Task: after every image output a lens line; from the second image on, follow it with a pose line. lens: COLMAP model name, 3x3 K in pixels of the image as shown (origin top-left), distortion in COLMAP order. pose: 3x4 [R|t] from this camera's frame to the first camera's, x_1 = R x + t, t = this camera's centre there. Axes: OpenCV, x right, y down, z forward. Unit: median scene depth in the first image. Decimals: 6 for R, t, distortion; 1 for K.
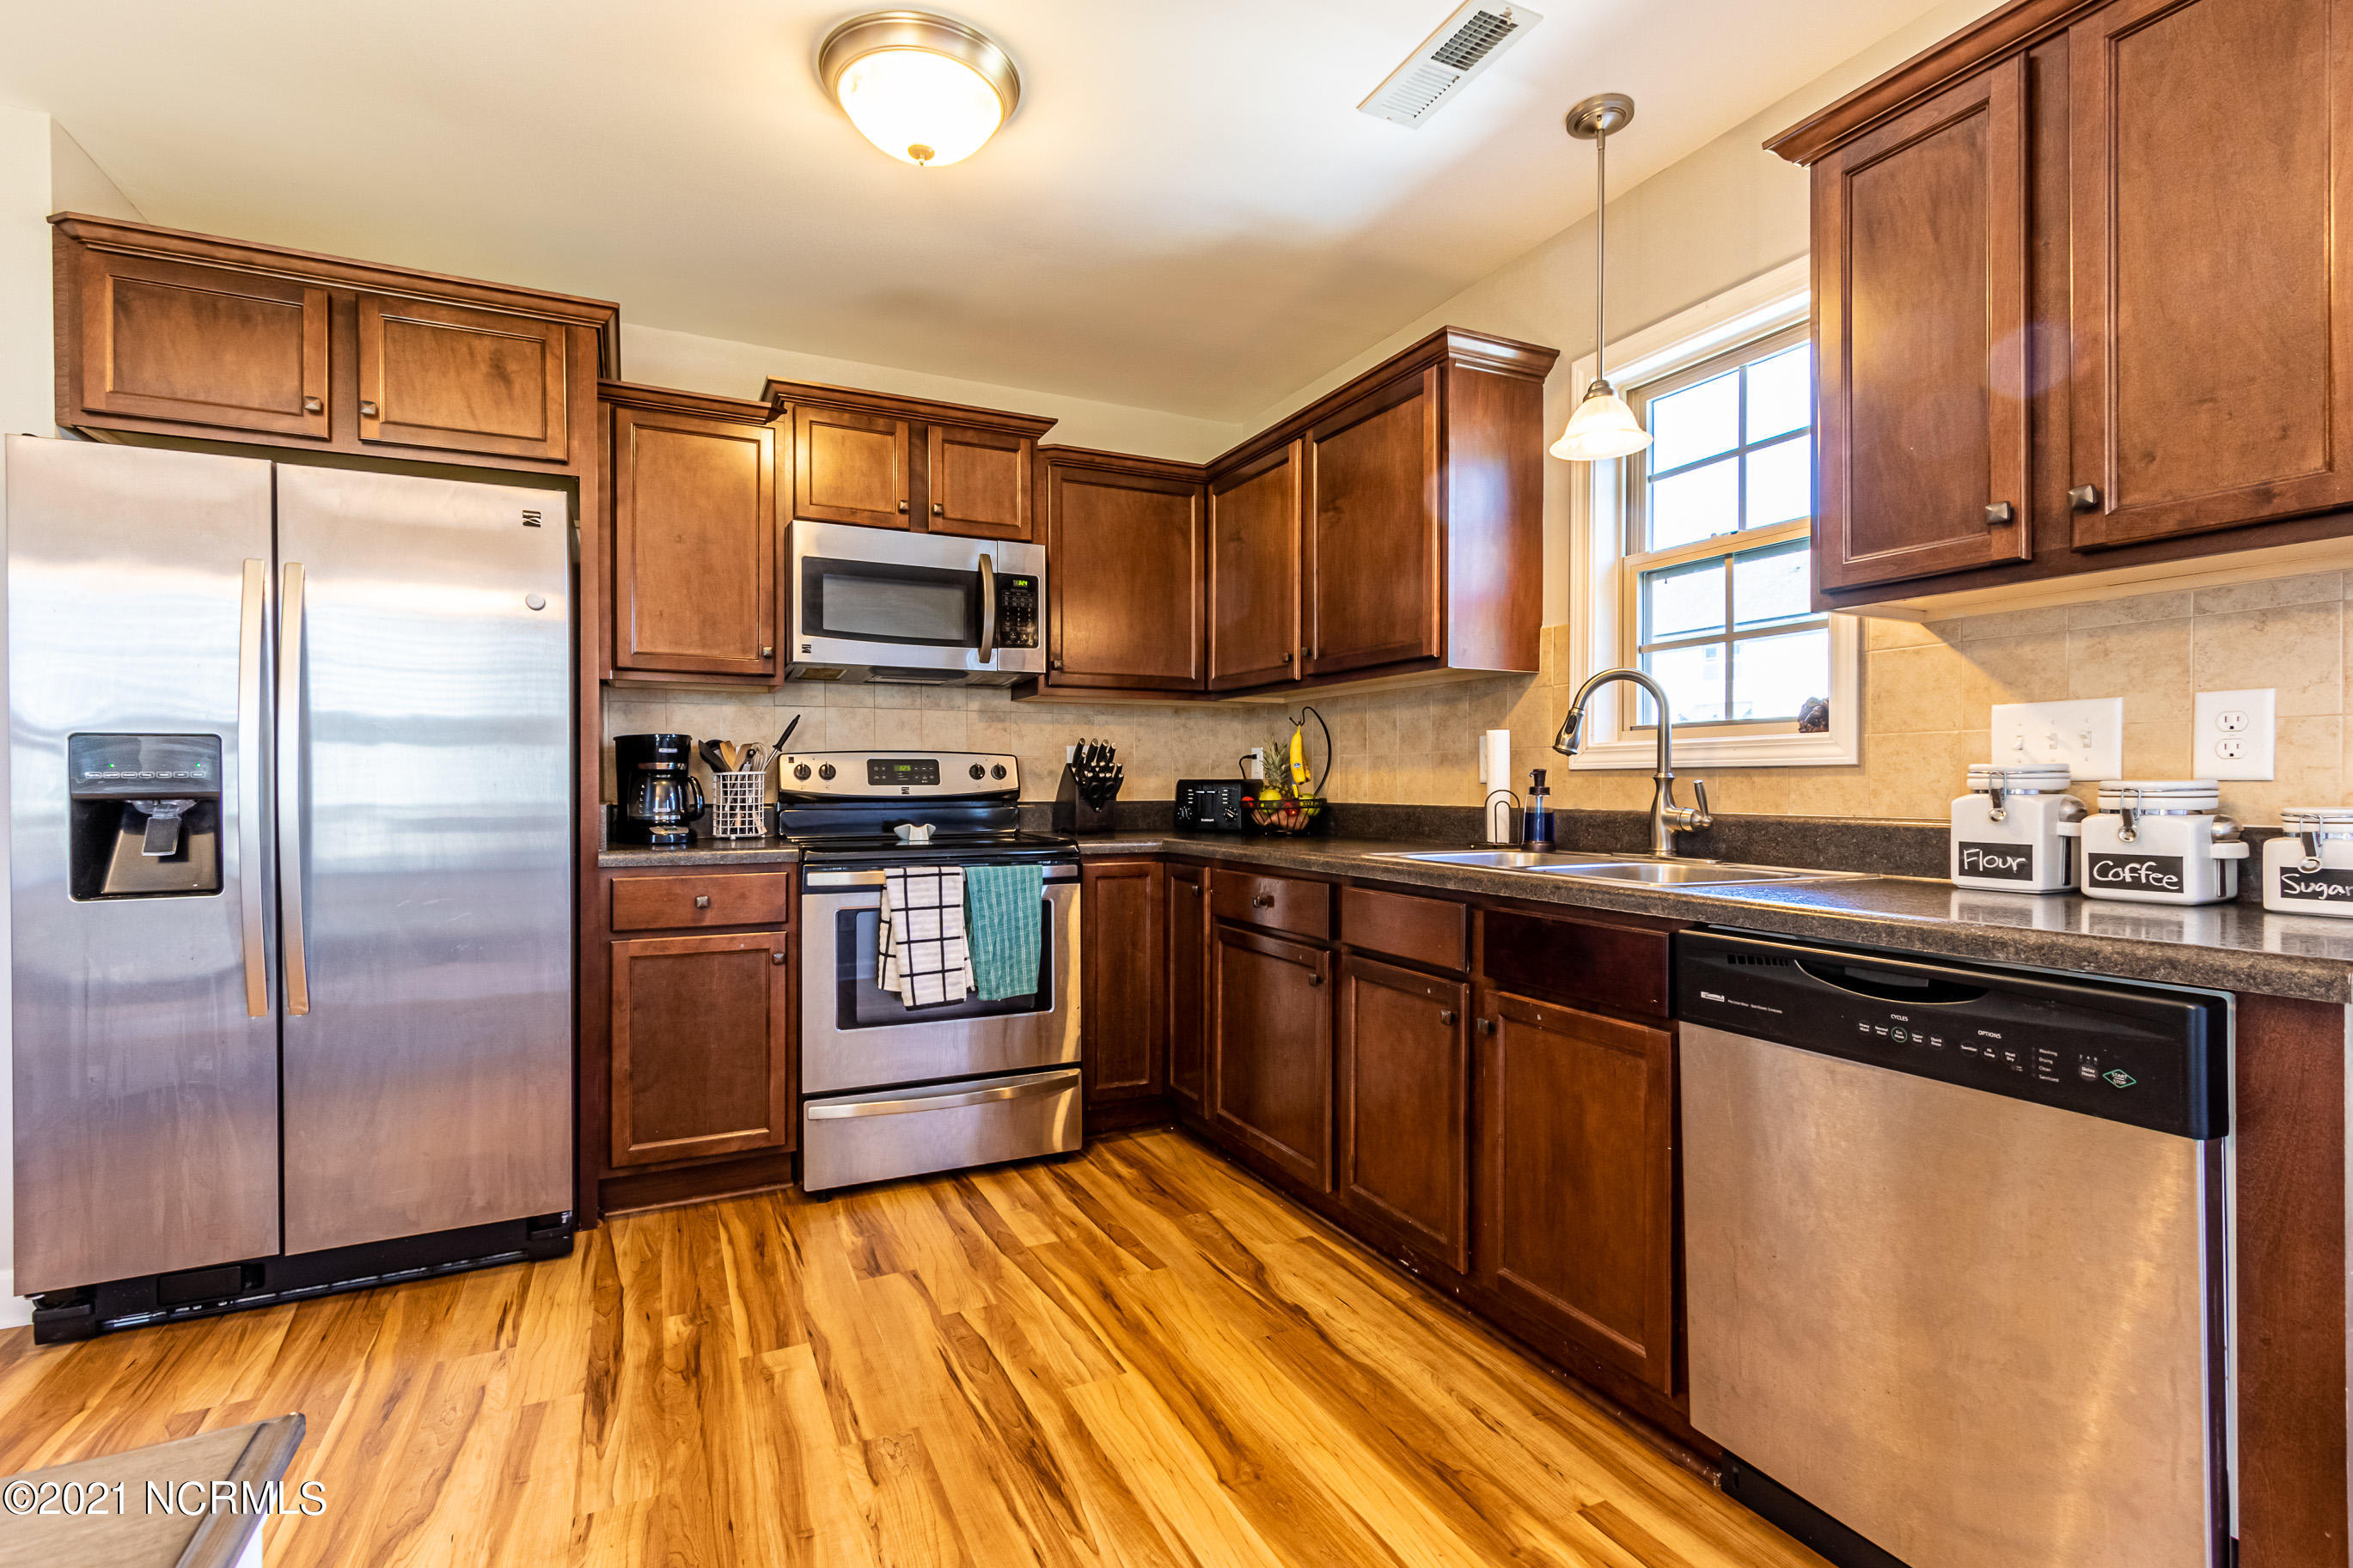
lens RADIAL K [[1064.9, 0, 1176.5], [0, 1064.9, 784.0], [0, 0, 1]] dist [0.004726, 0.000192]
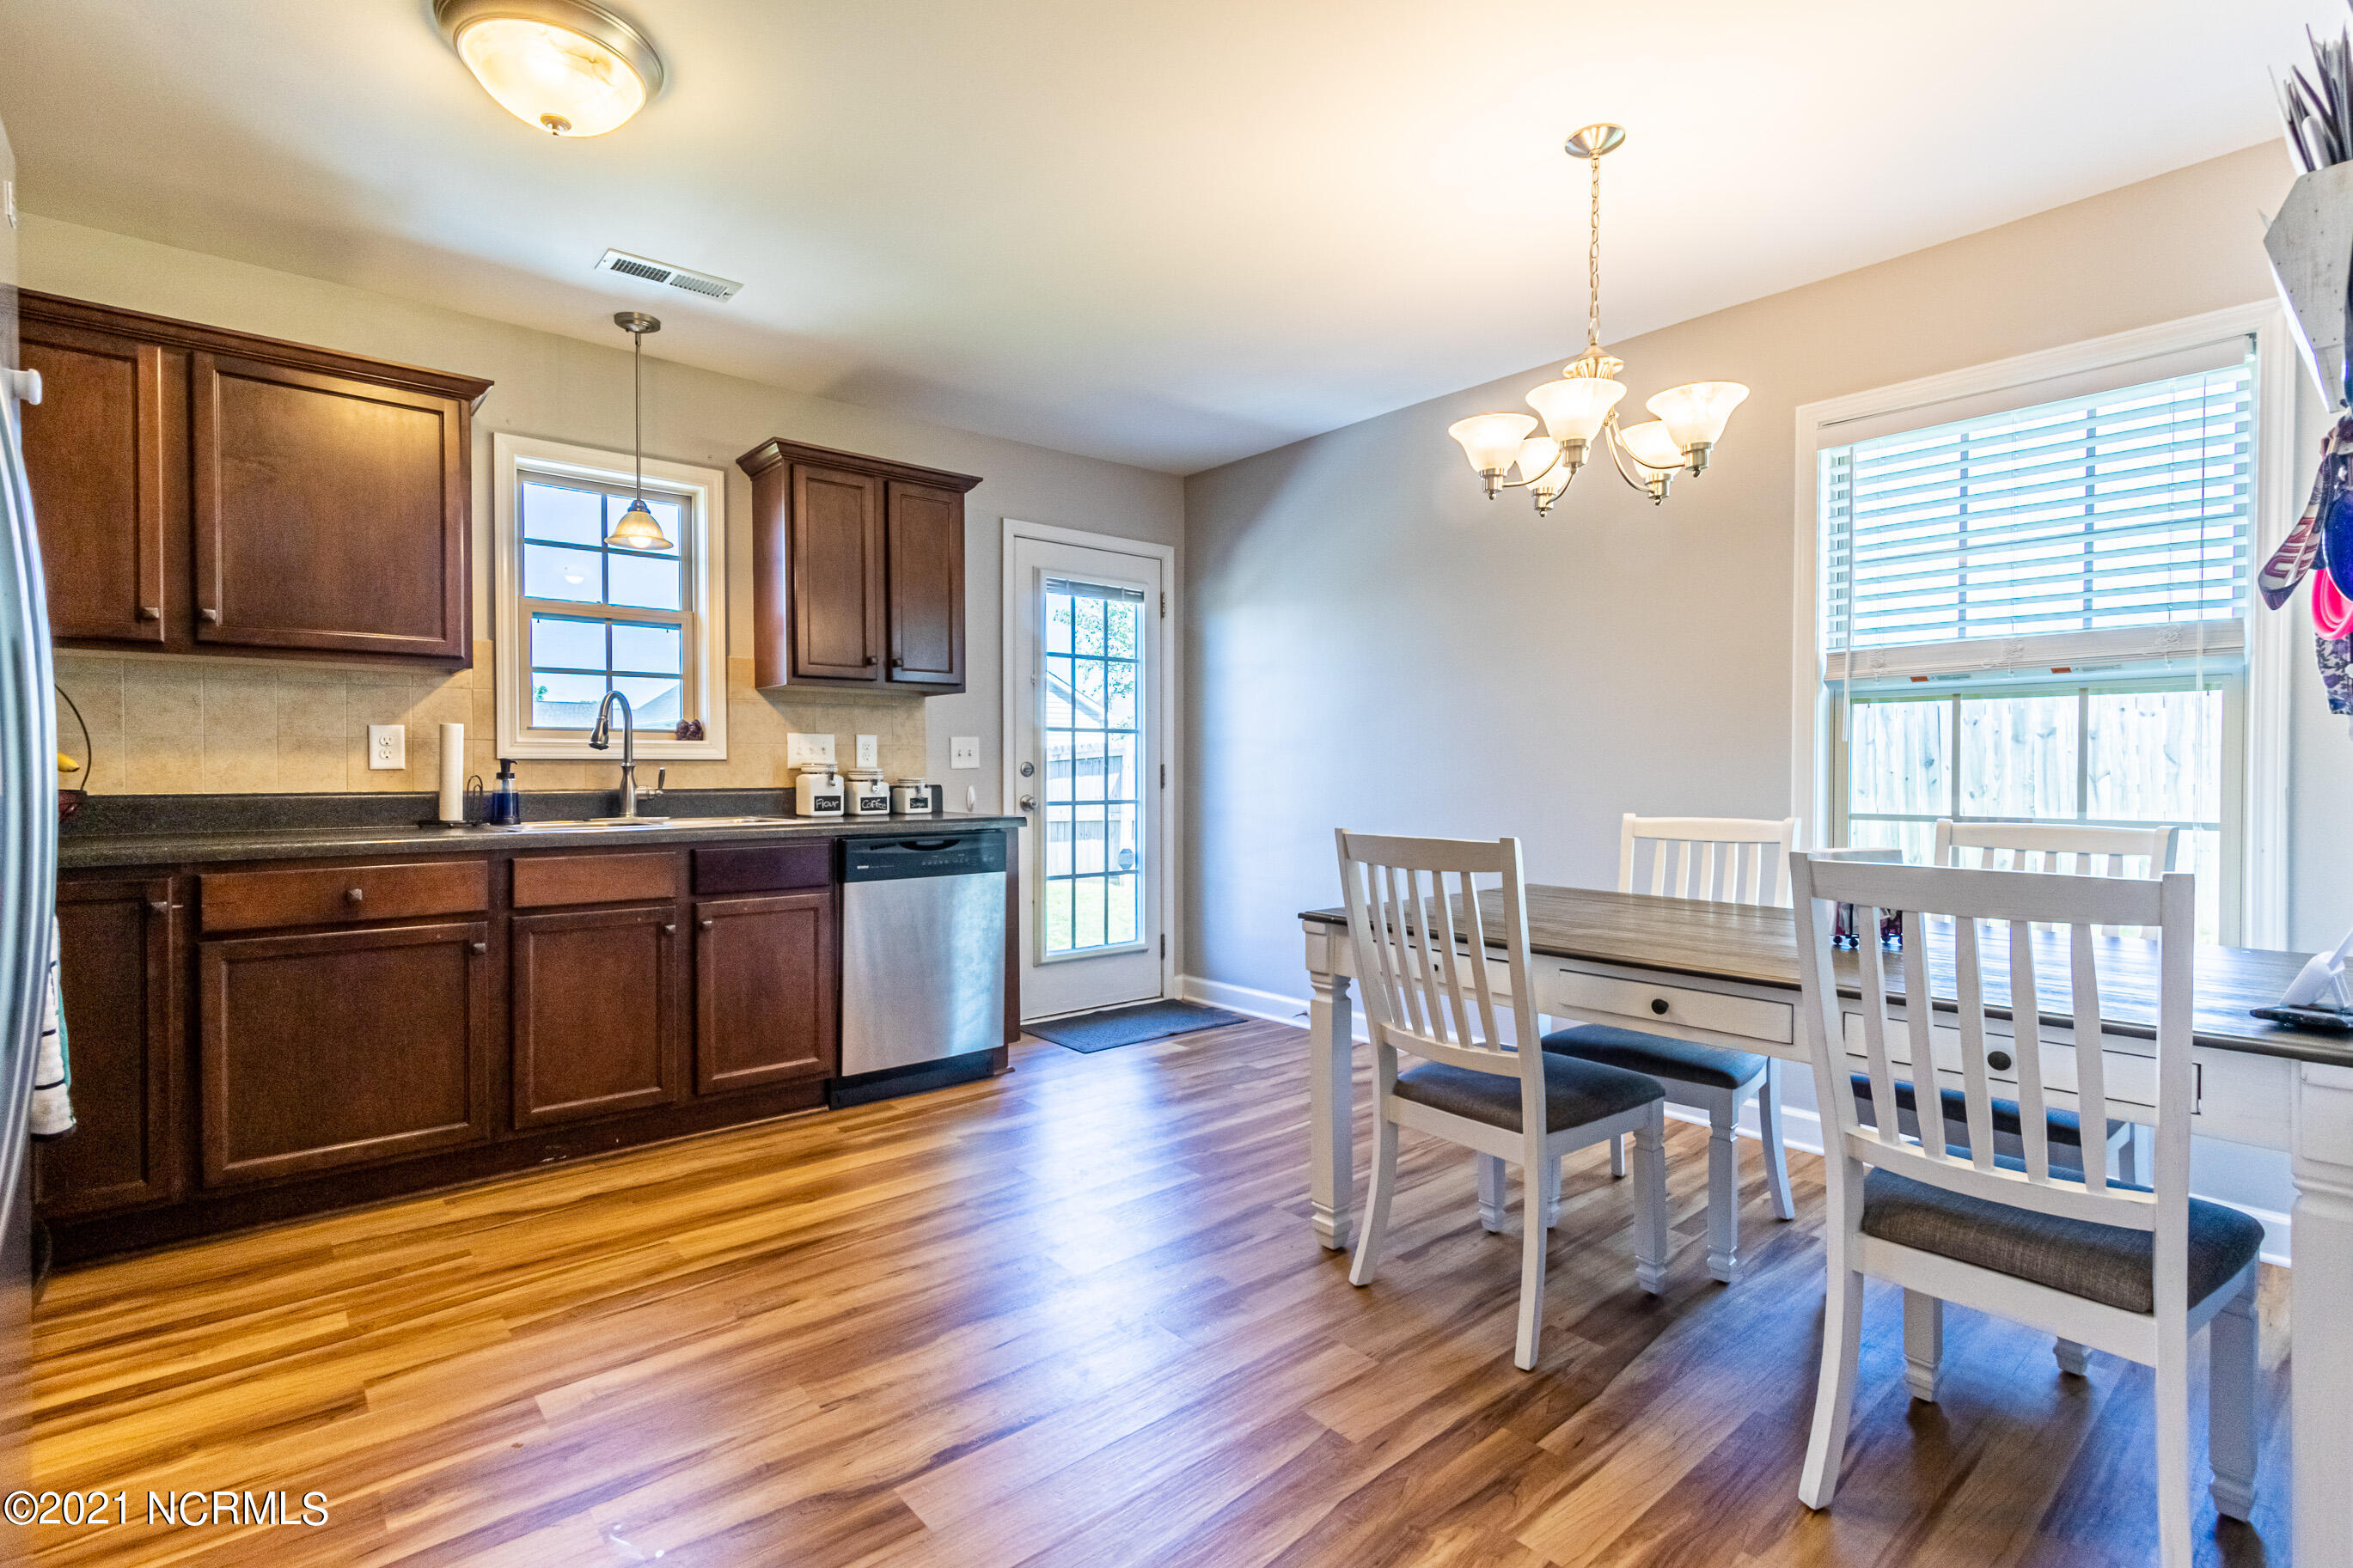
lens RADIAL K [[1108.0, 0, 1176.5], [0, 1108.0, 784.0], [0, 0, 1]] dist [0.004289, -0.000453]
pose [[-0.261889, -0.010903, 0.965036, -1.109519], [0.002597, 0.999925, 0.012002, 0.002338], [-0.965094, 0.005650, -0.261841, 0.583325]]
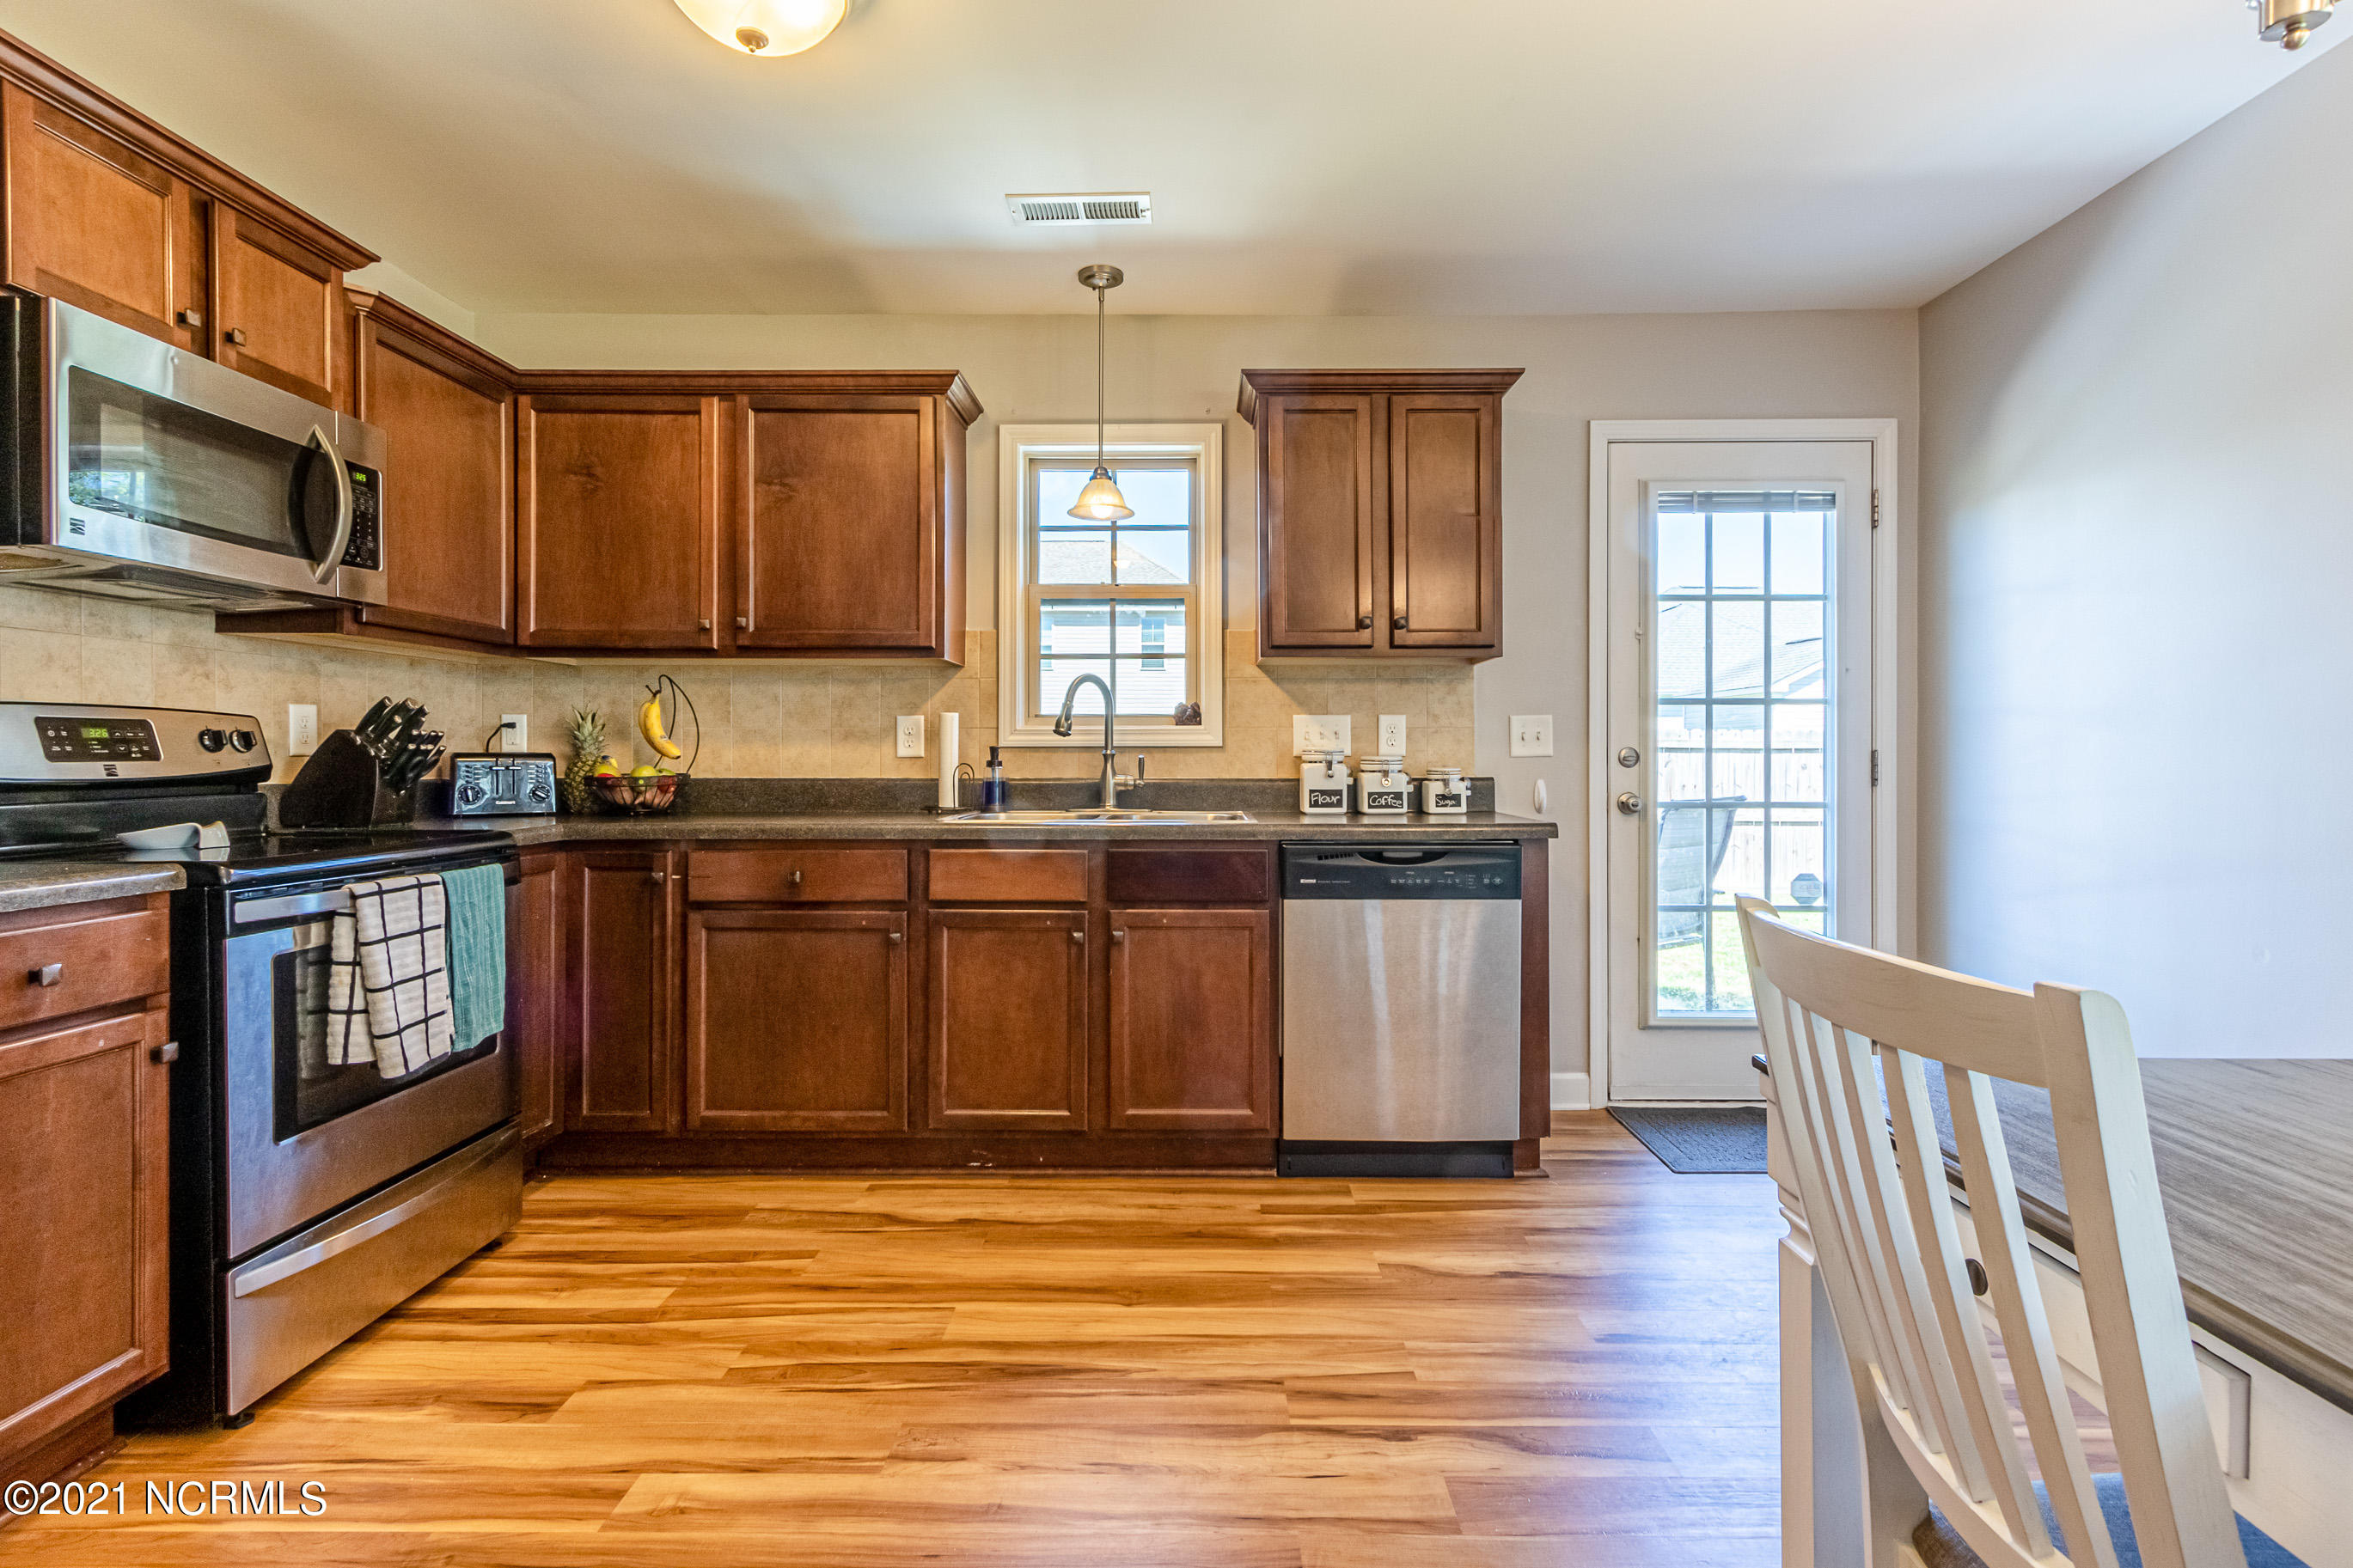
lens RADIAL K [[1121.4, 0, 1179.3], [0, 1121.4, 753.2], [0, 0, 1]] dist [0.003675, -0.000099]
pose [[0.443614, 0.002290, 0.896215, -0.734700], [0.000542, 0.999996, -0.002823, -0.001967], [-0.896218, 0.001738, 0.443611, 0.226240]]
